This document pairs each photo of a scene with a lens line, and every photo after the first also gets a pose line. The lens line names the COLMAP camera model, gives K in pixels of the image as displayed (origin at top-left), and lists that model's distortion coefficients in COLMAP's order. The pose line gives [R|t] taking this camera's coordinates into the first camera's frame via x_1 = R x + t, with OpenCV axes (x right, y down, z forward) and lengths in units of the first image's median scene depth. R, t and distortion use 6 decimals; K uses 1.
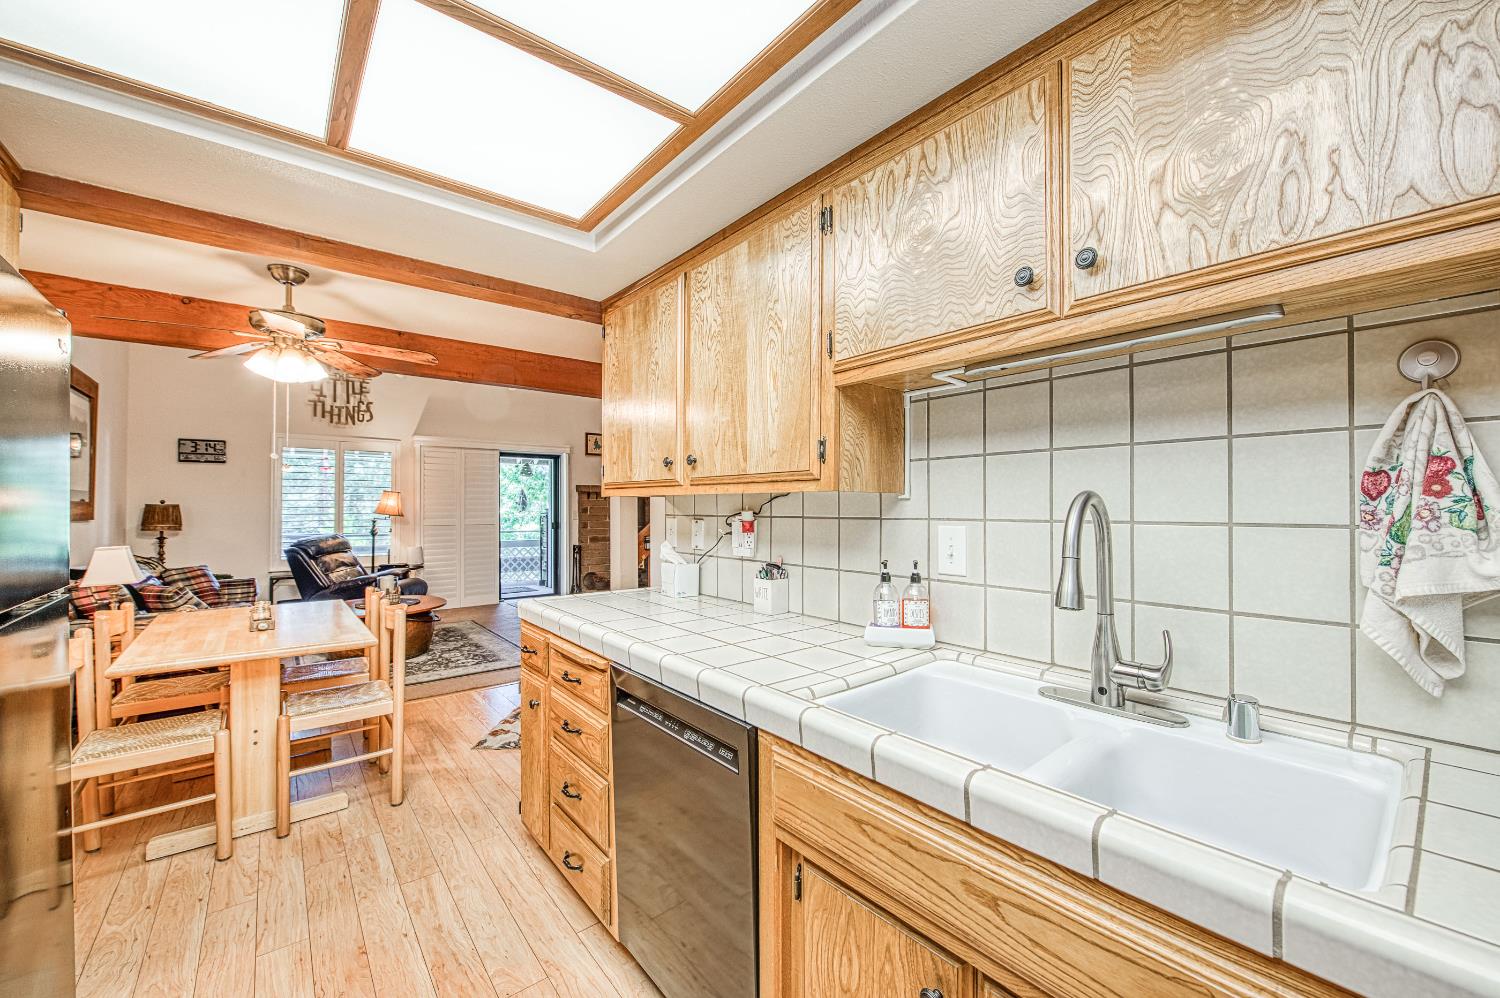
lens RADIAL K [[594.9, 0, 755.4], [0, 594.9, 501.0], [0, 0, 1]] dist [-0.013219, -0.000353]
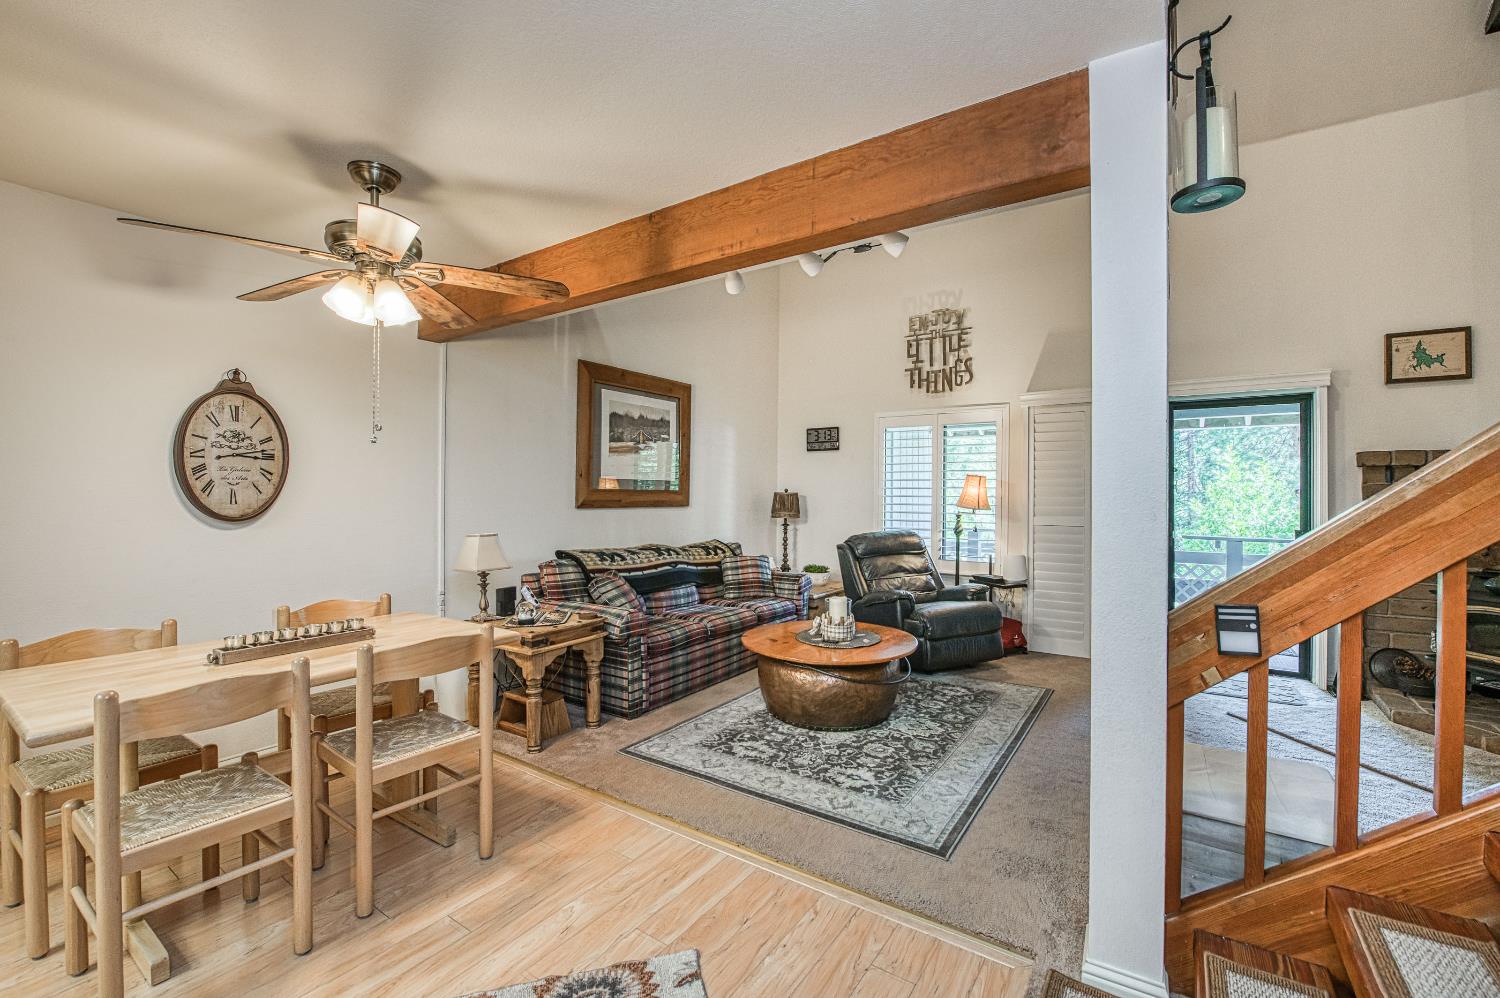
lens RADIAL K [[640.8, 0, 750.7], [0, 640.8, 496.0], [0, 0, 1]] dist [-0.015268, -0.000650]
pose [[0.287298, 0.005428, -0.957826, 0.058889], [0.001758, 0.999979, 0.006194, 0.004082], [0.957840, -0.003463, 0.287283, 0.579600]]
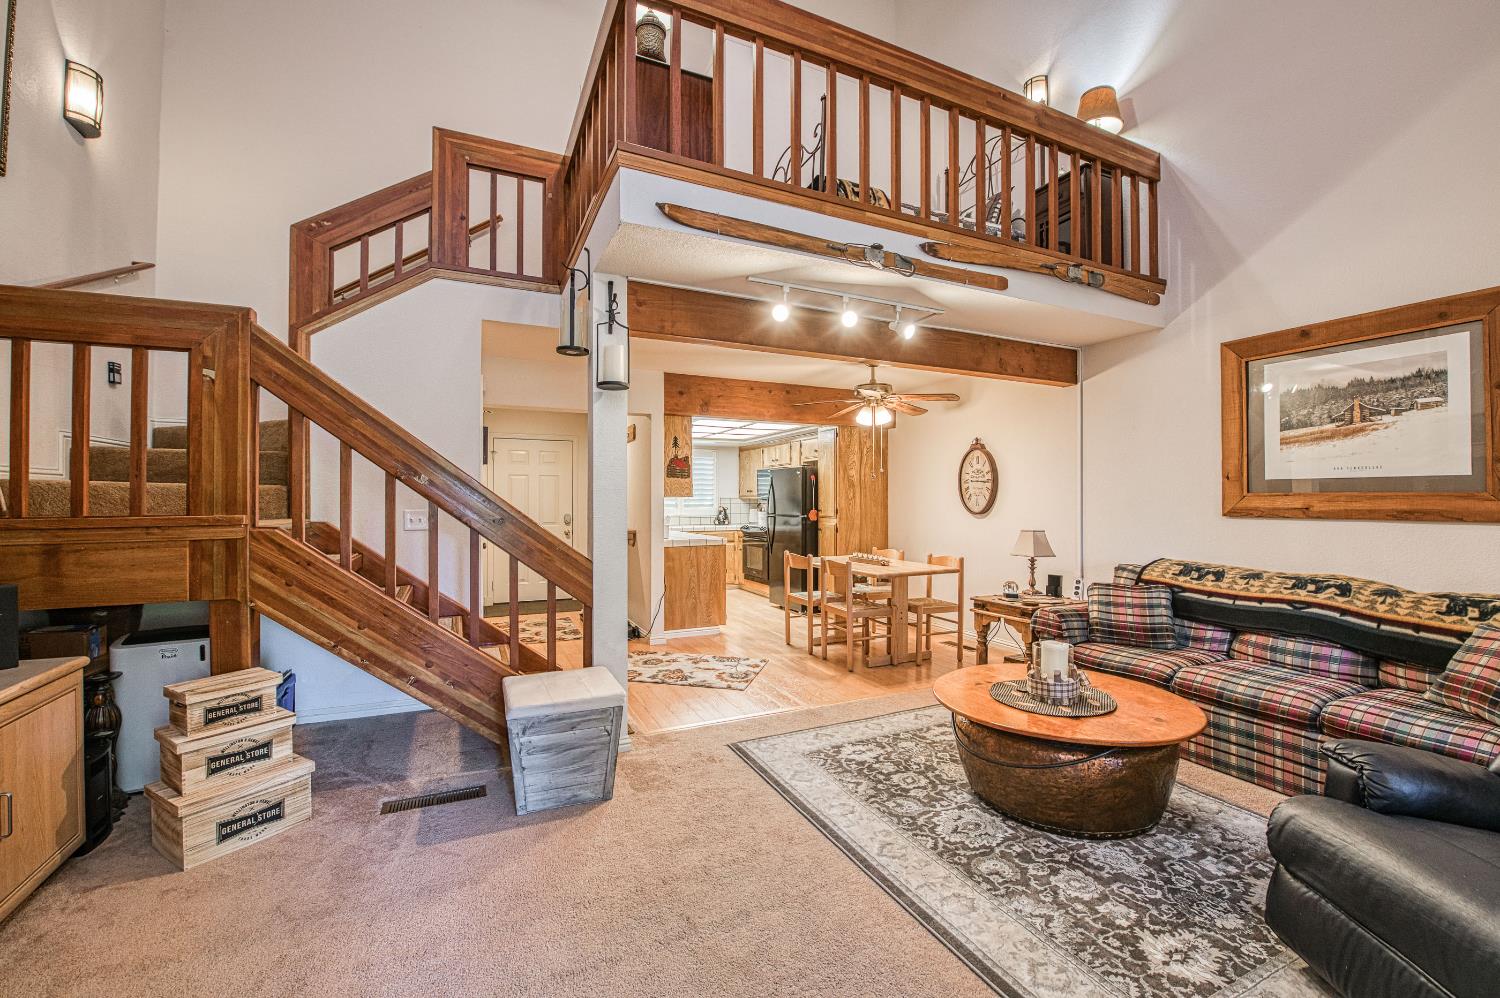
lens RADIAL K [[602.8, 0, 742.5], [0, 602.8, 497.2], [0, 0, 1]] dist [-0.025062, -0.000216]
pose [[-0.963945, 0.006395, 0.266025, -0.425288], [0.002829, 0.999901, -0.013787, 0.011267], [-0.266087, -0.012538, -0.963867, 1.314689]]
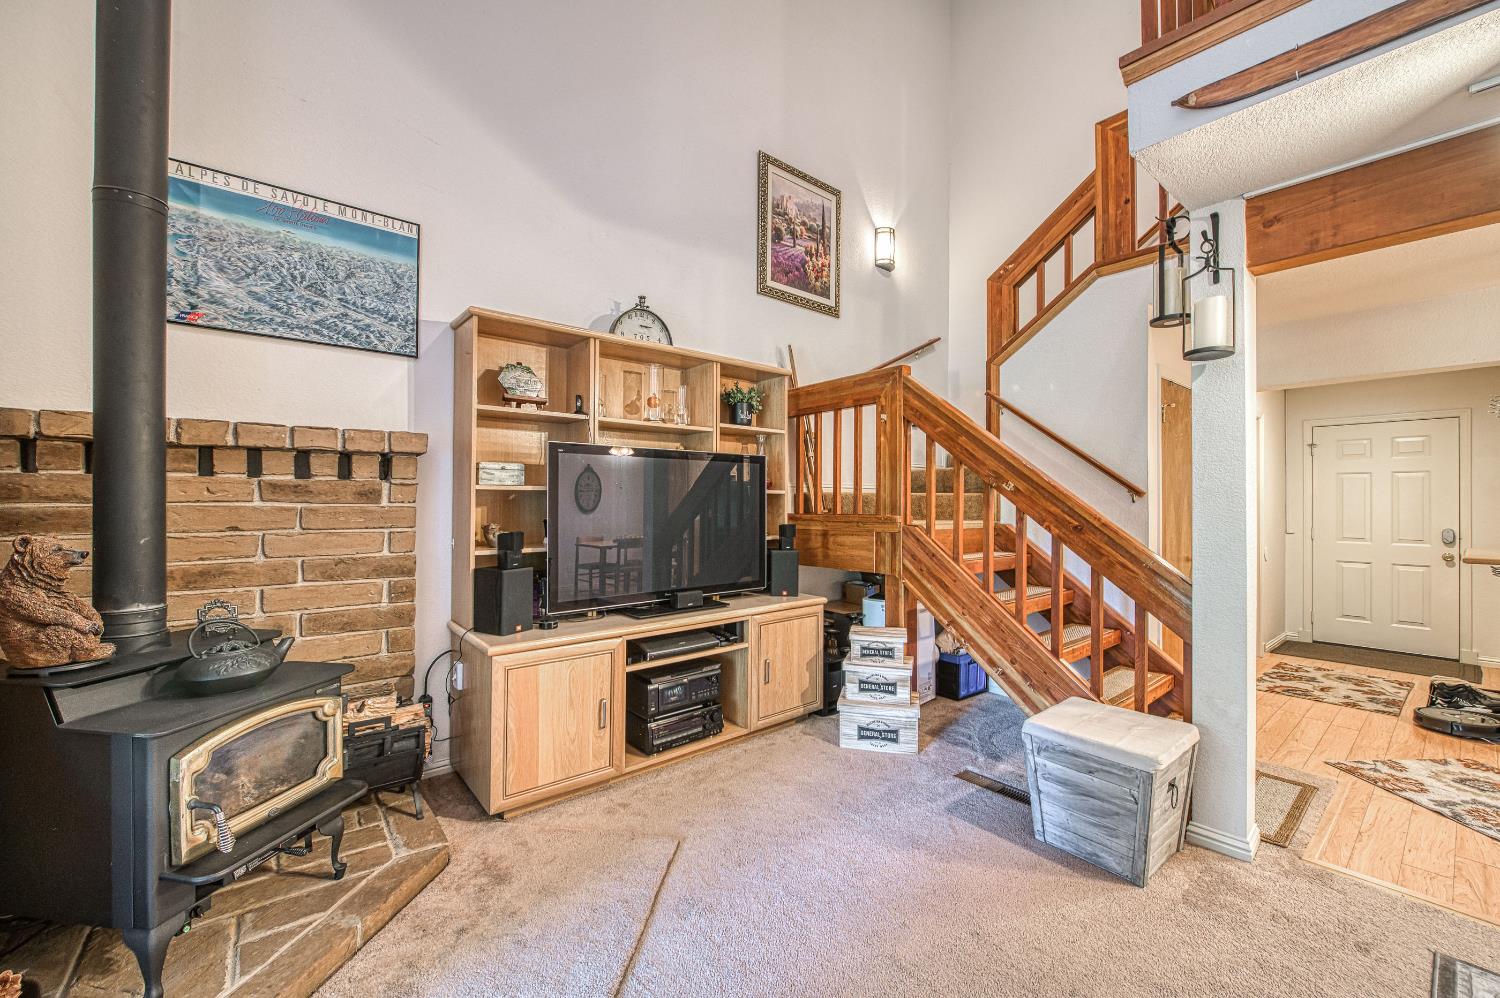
lens RADIAL K [[592.5, 0, 751.1], [0, 592.5, 500.0], [0, 0, 1]] dist [-0.001237, -0.003687]
pose [[0.004304, 0.009995, 0.999941, -0.559693], [-0.013938, 0.999854, -0.009934, 0.009300], [-0.999894, -0.013895, 0.004443, 1.139749]]
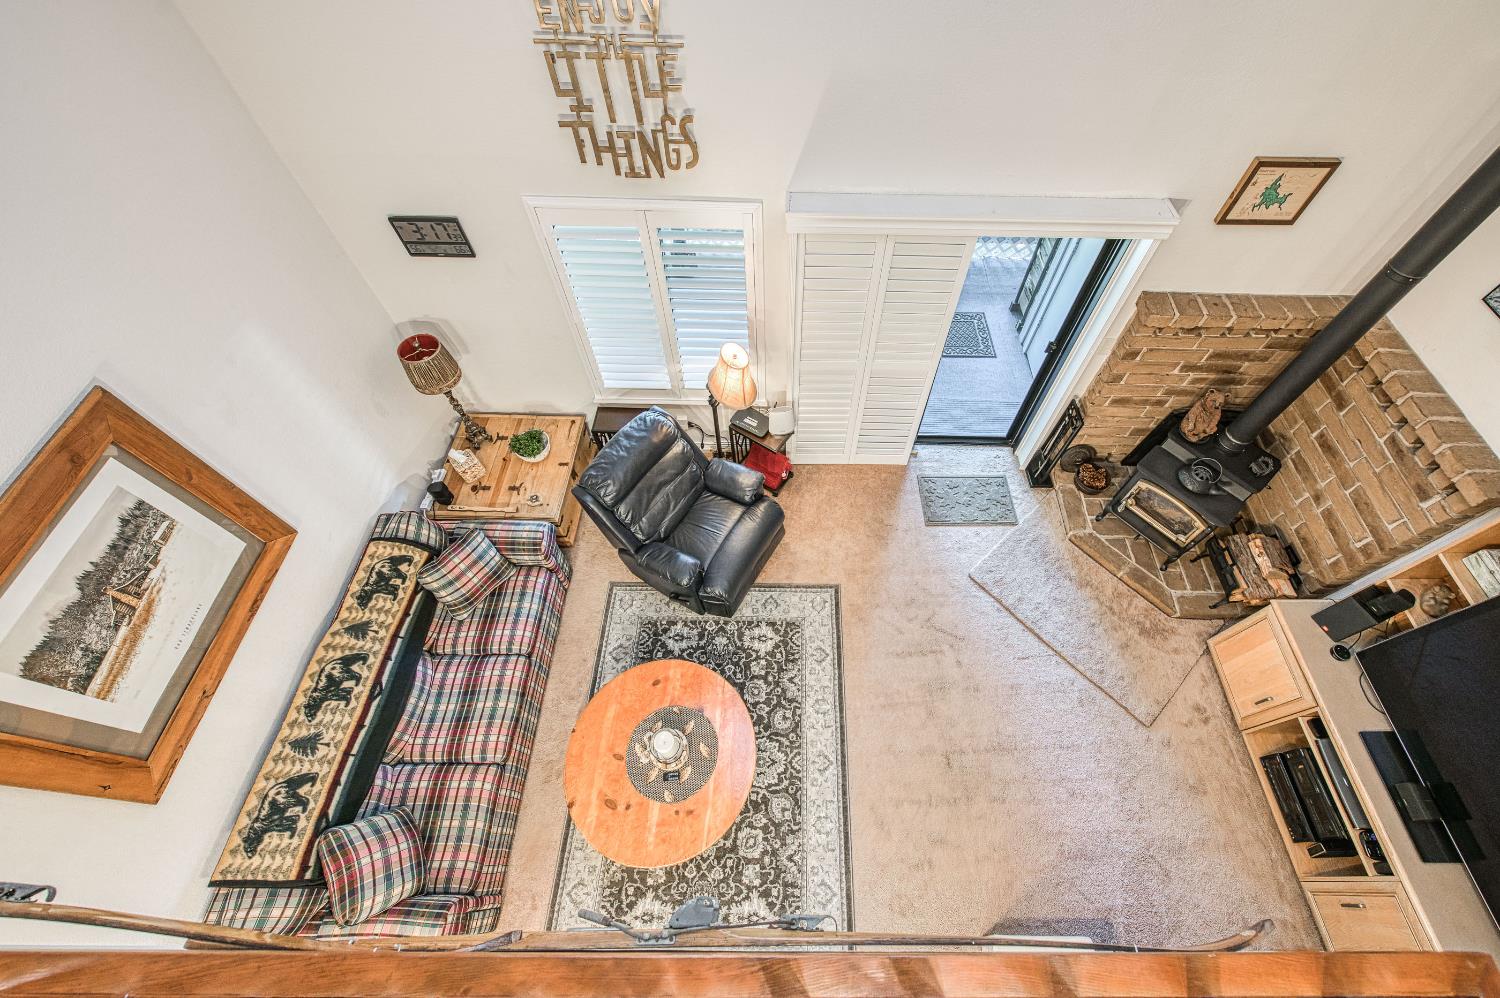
lens RADIAL K [[594.0, 0, 790.5], [0, 594.0, 506.4], [0, 0, 1]] dist [-0.001953, -0.000531]
pose [[0.768639, 0.553019, -0.321501, -0.391361], [-0.016981, 0.520058, 0.853962, -0.425010], [0.639457, -0.650930, 0.409128, 0.838346]]
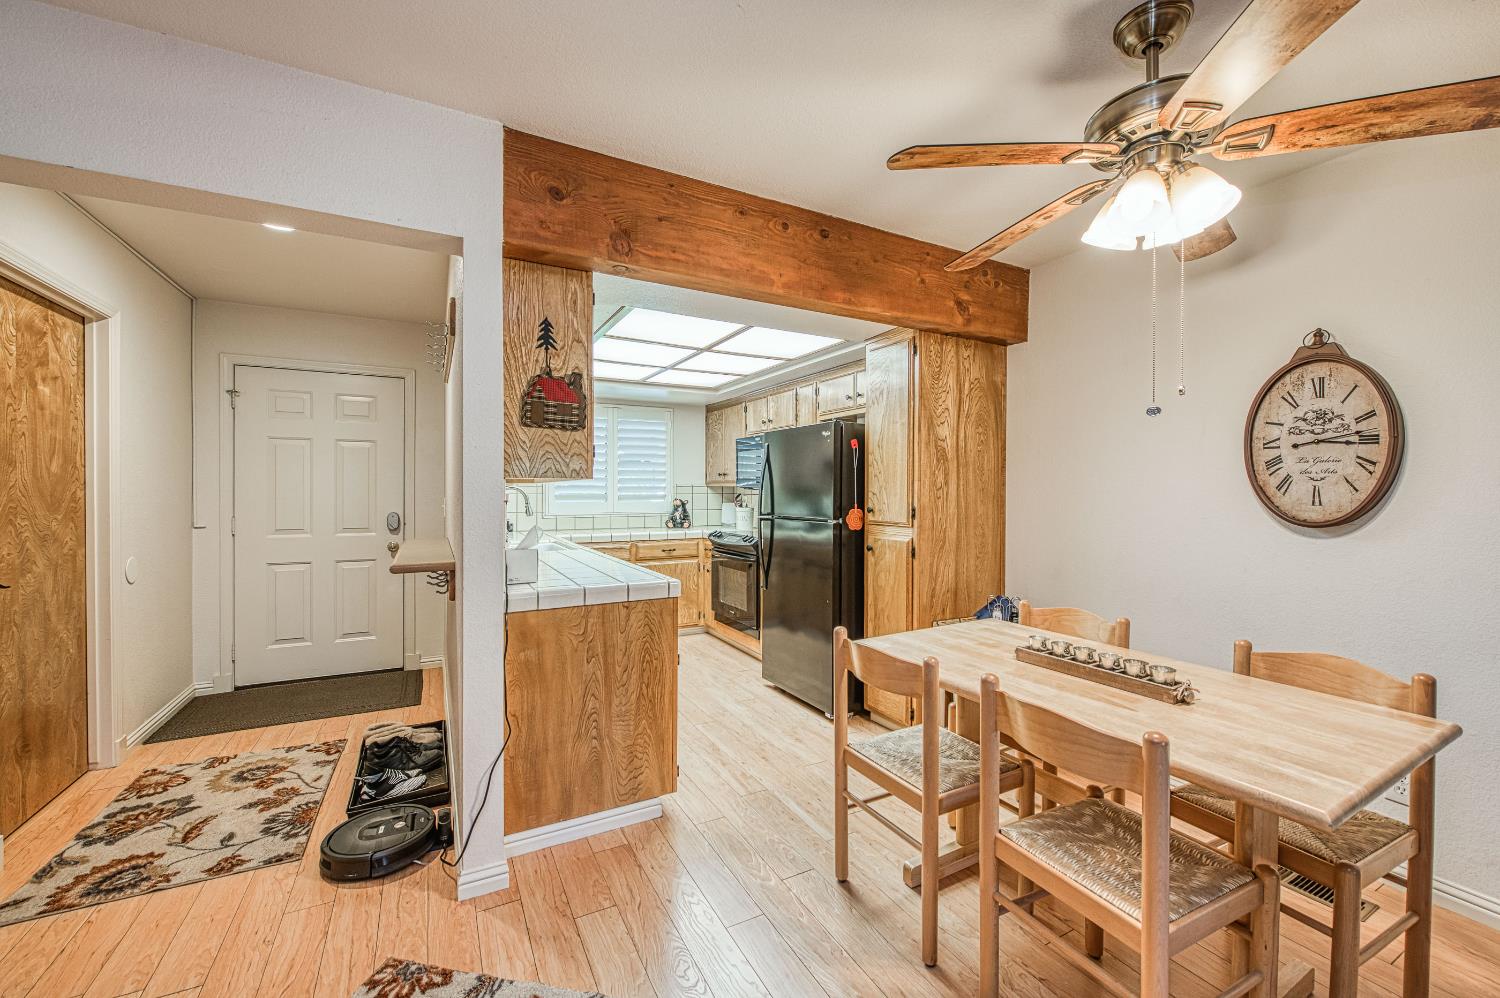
lens RADIAL K [[592.7, 0, 752.5], [0, 592.7, 494.1], [0, 0, 1]] dist [-0.000603, -0.000366]
pose [[-0.982143, -0.001357, 0.188131, -0.257735], [-0.001609, 0.999998, -0.001185, 0.006820], [-0.188129, -0.001466, -0.982143, 0.745563]]
